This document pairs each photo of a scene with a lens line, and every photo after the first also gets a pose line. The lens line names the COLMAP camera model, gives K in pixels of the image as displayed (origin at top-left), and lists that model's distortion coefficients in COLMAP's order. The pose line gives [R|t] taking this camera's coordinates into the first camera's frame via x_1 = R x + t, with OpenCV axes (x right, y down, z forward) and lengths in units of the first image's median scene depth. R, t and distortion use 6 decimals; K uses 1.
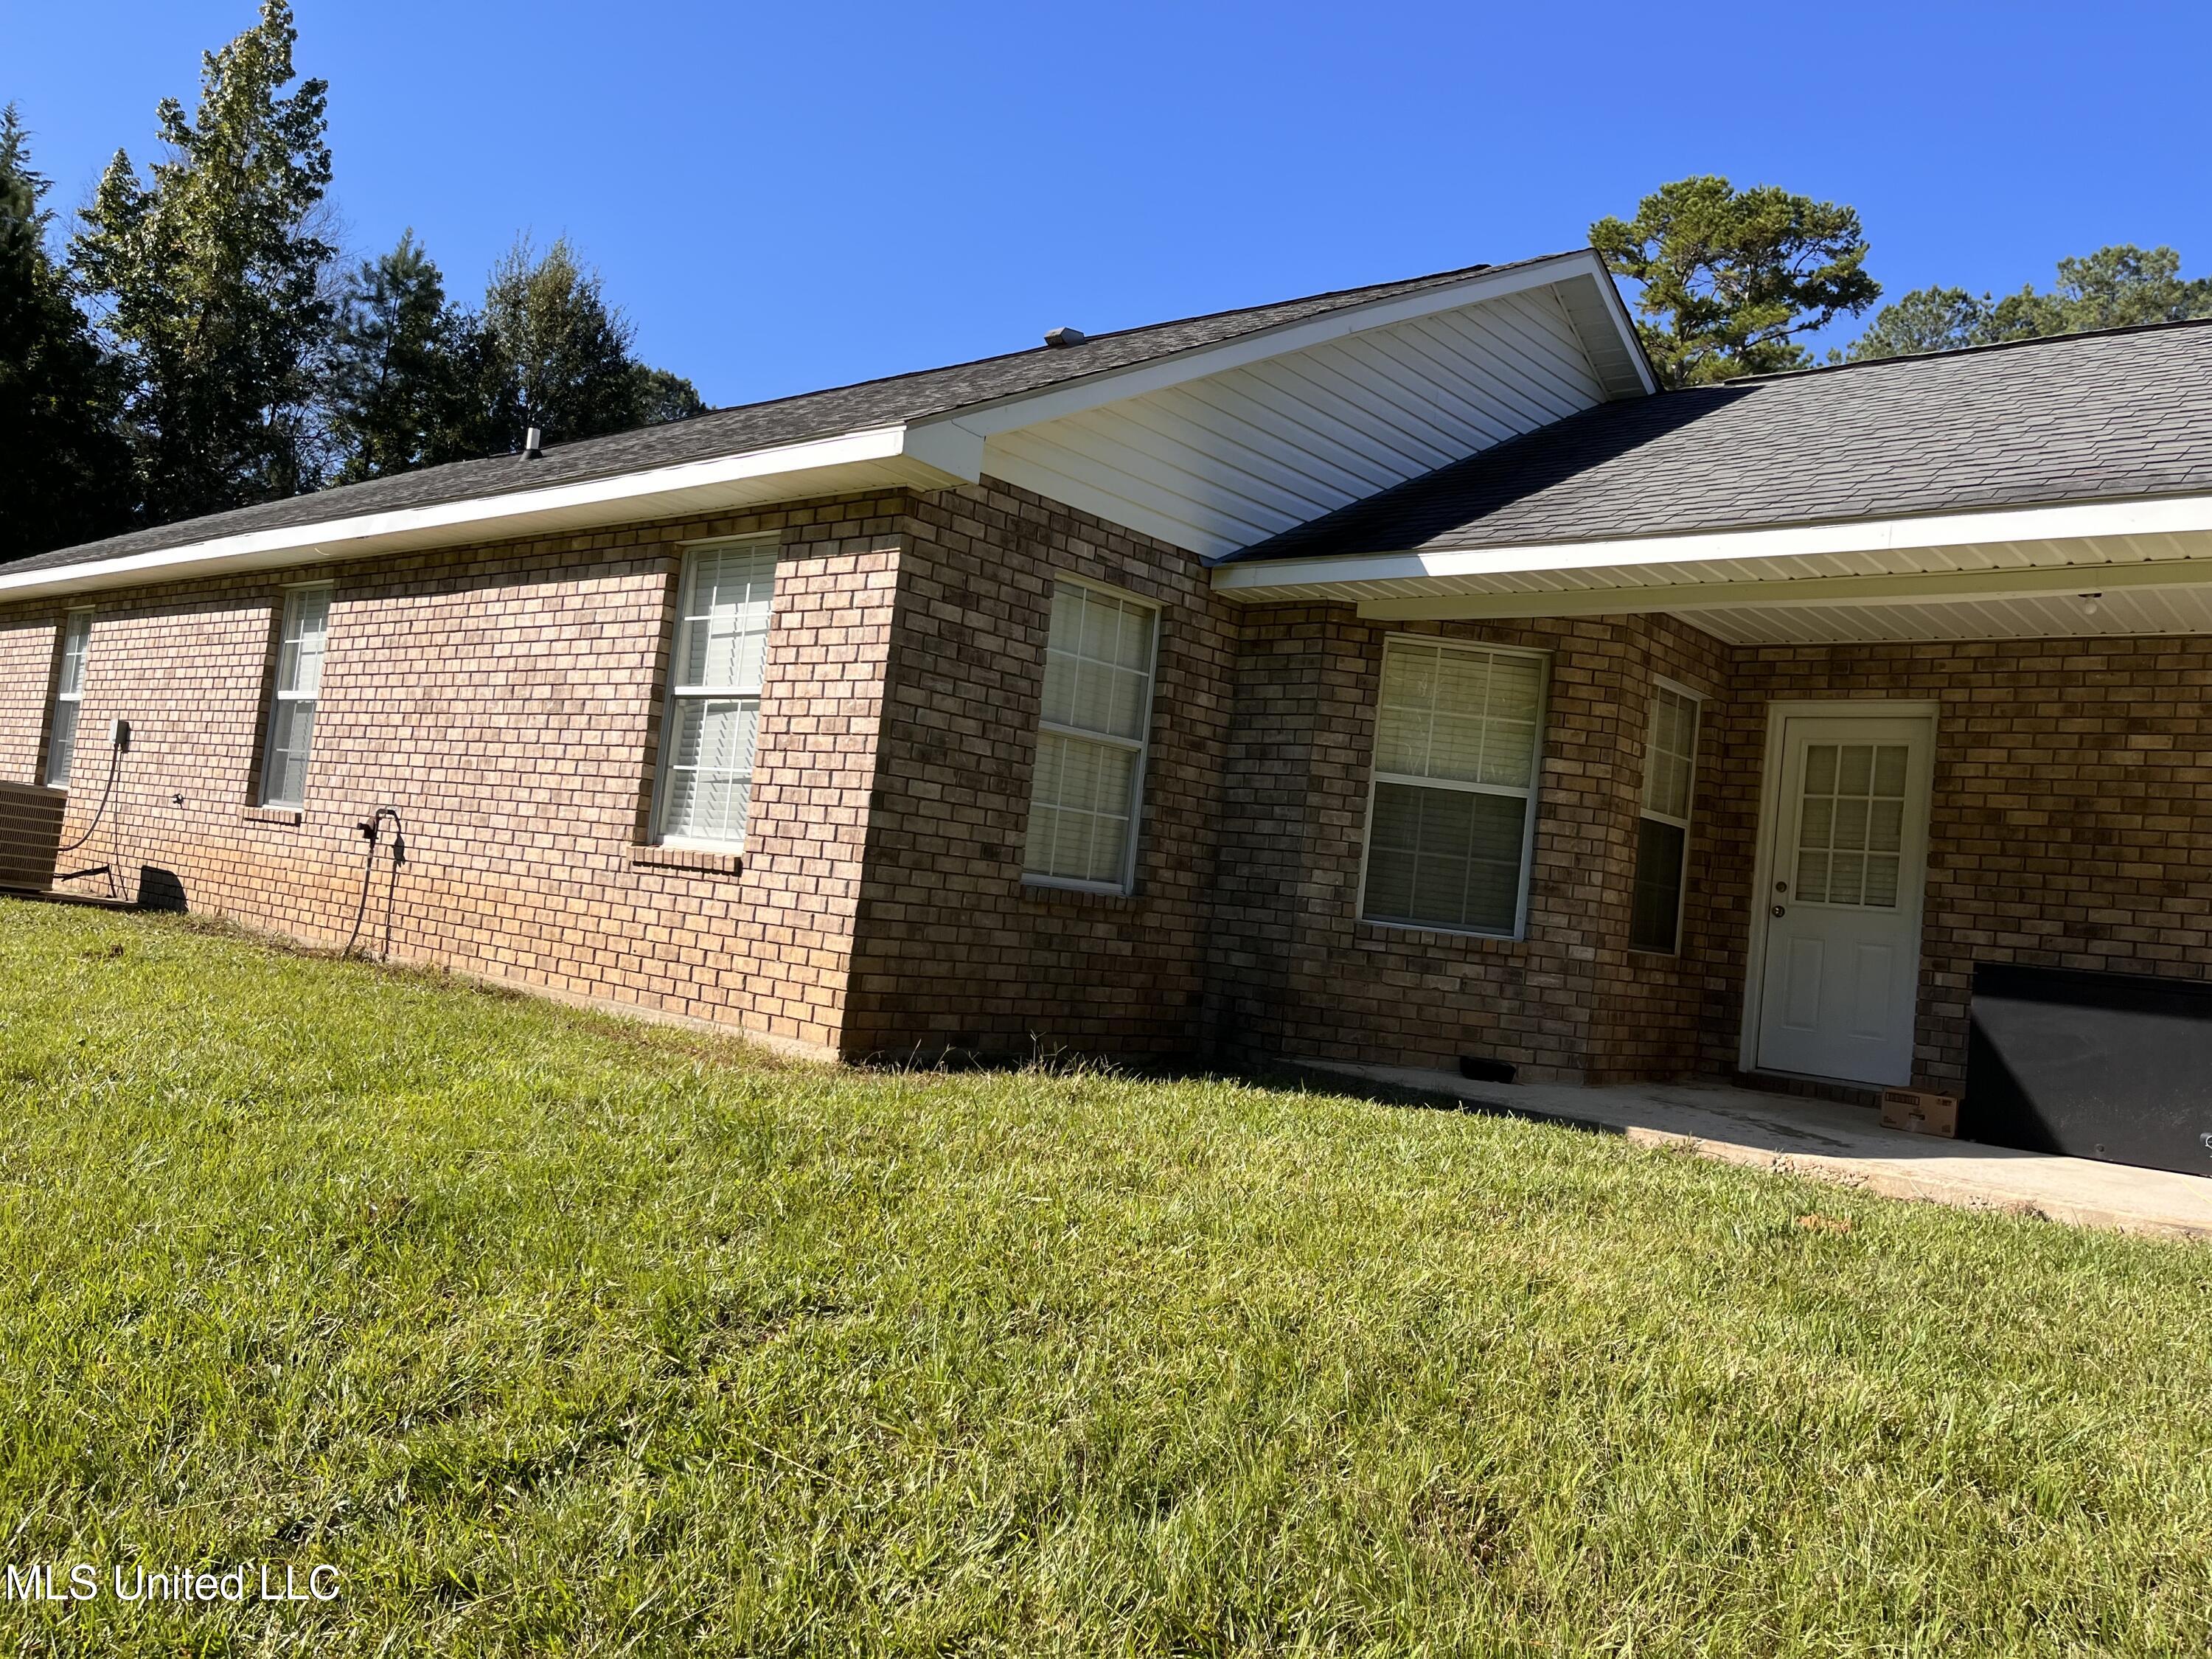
lens RADIAL K [[1682.0, 0, 1096.6], [0, 1682.0, 831.6], [0, 0, 1]] dist [0.068900, -0.083028]
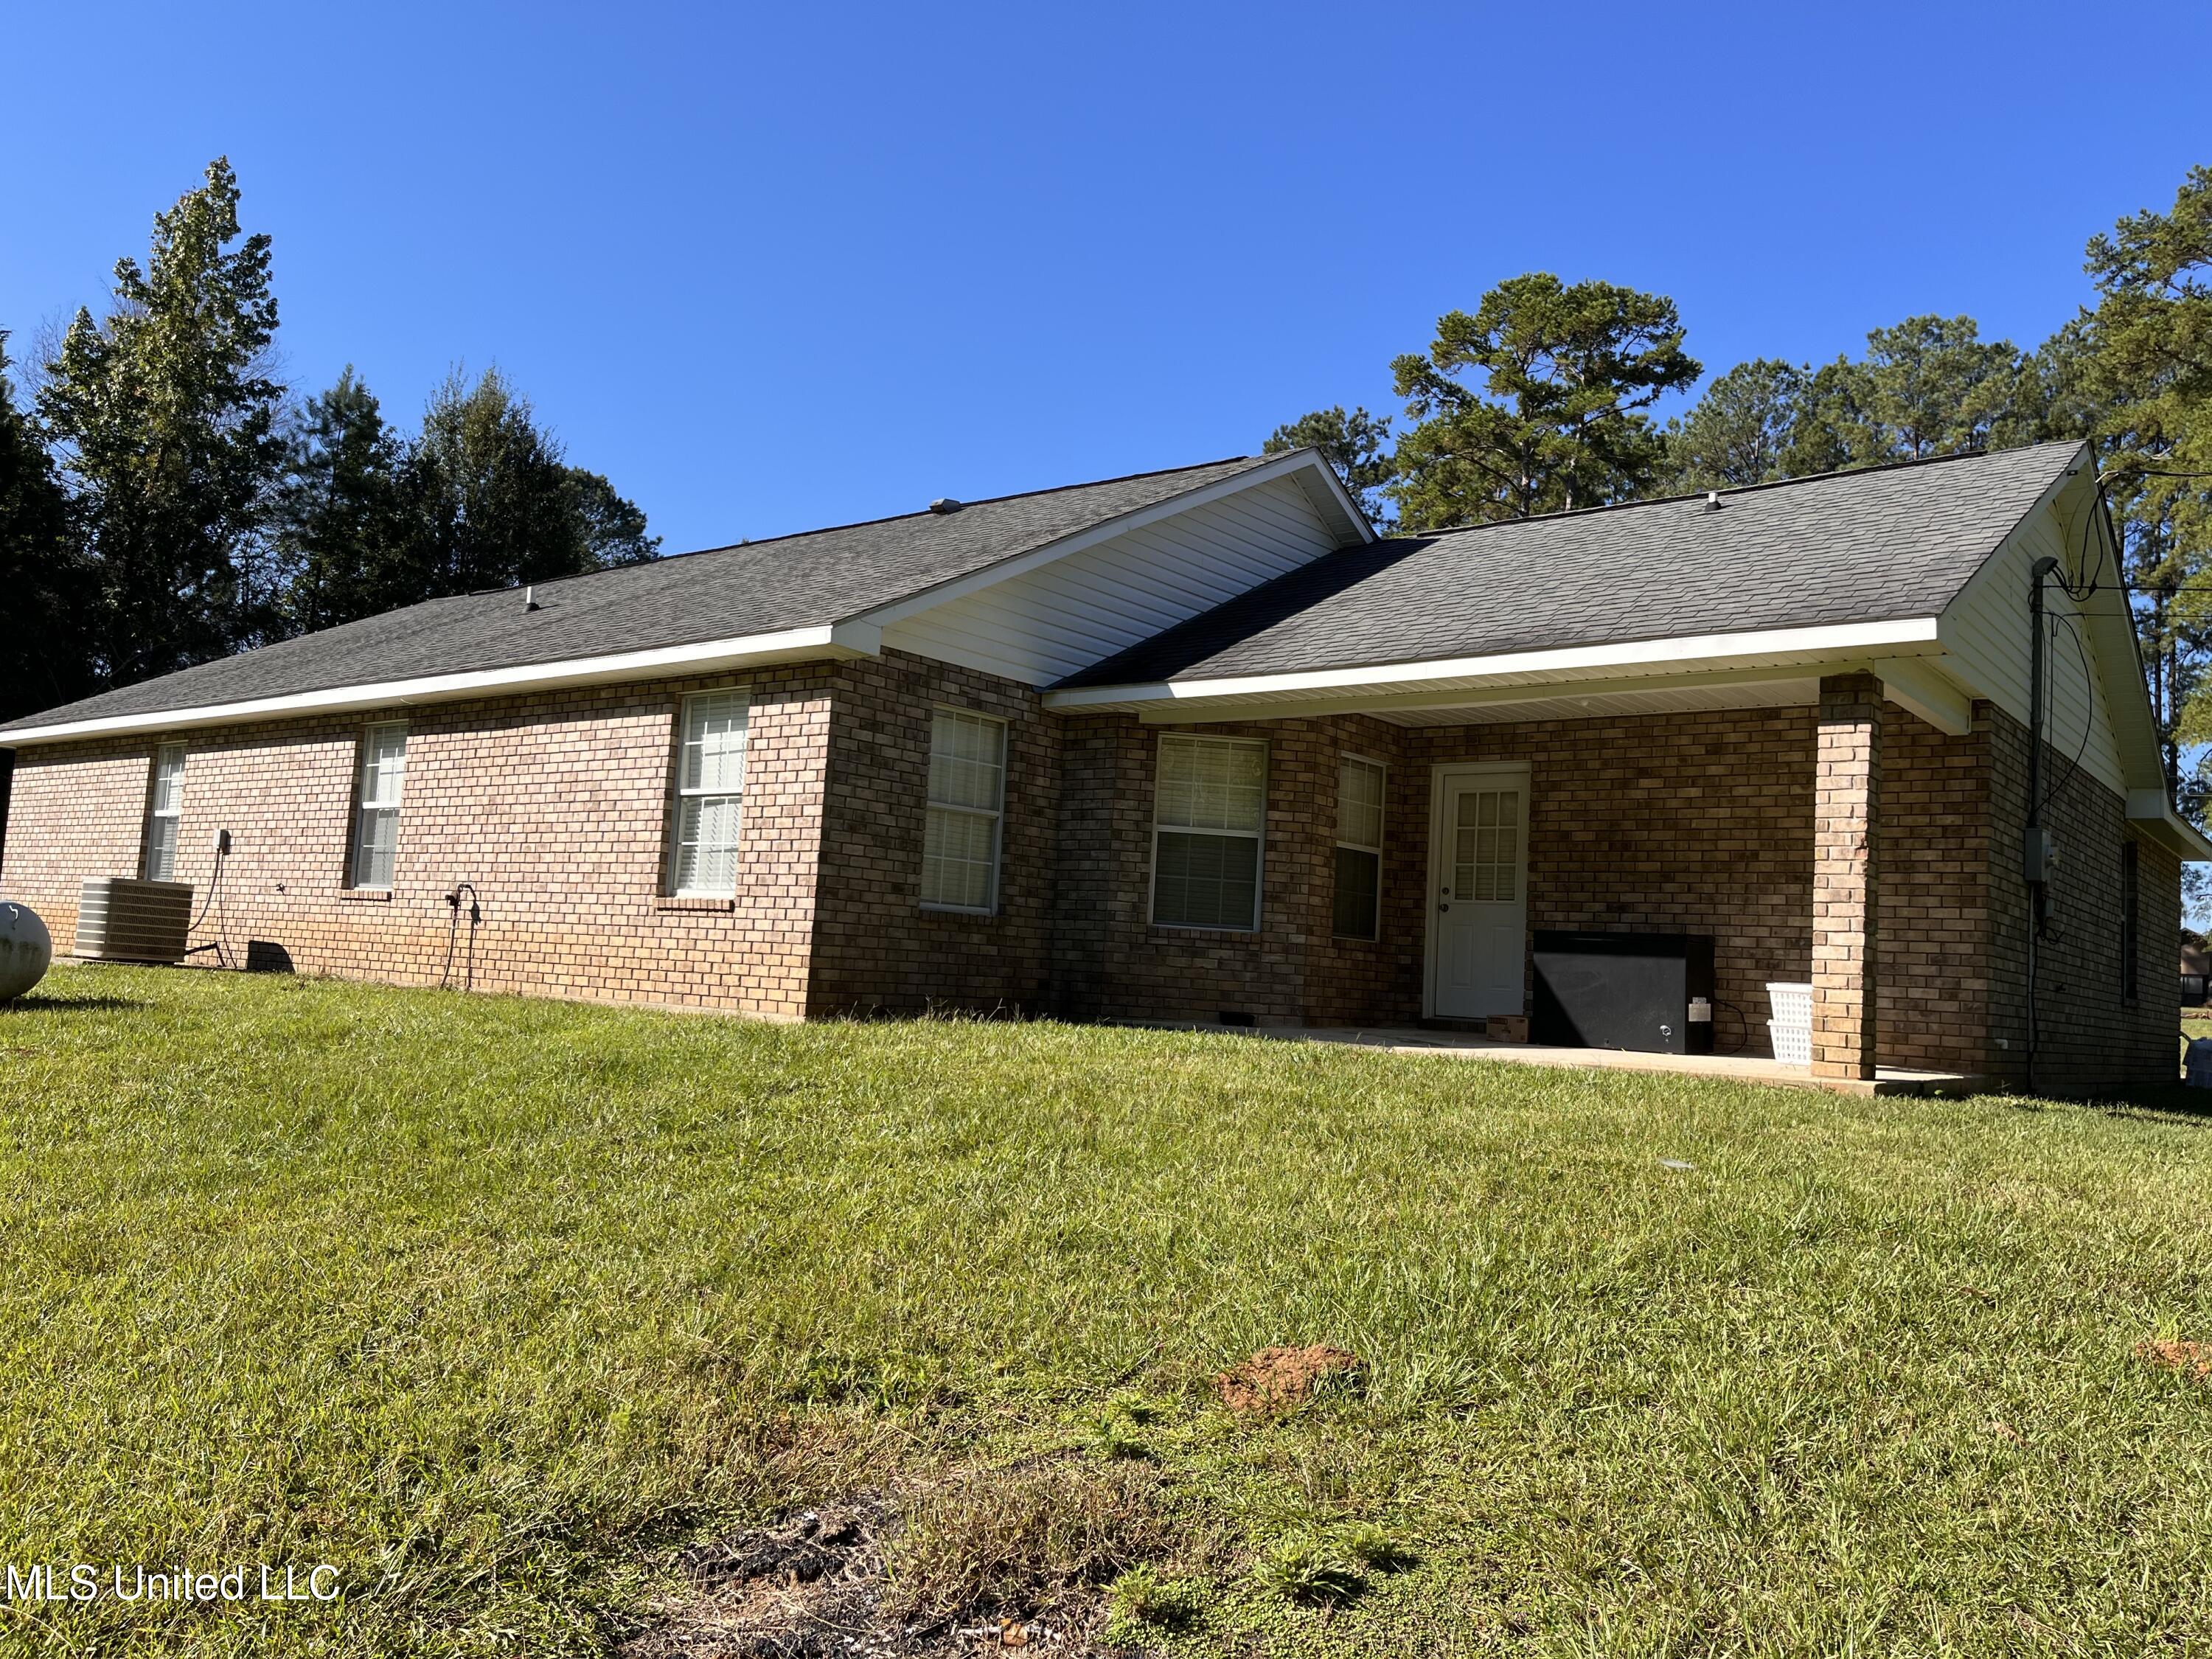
lens RADIAL K [[1682.0, 0, 1121.4], [0, 1682.0, 828.1], [0, 0, 1]] dist [0.068900, -0.083028]
pose [[0.997246, -0.045954, 0.058216, 0.041400], [0.048179, 0.998138, -0.037402, 0.018968], [-0.056389, 0.040104, 0.997603, -0.425186]]
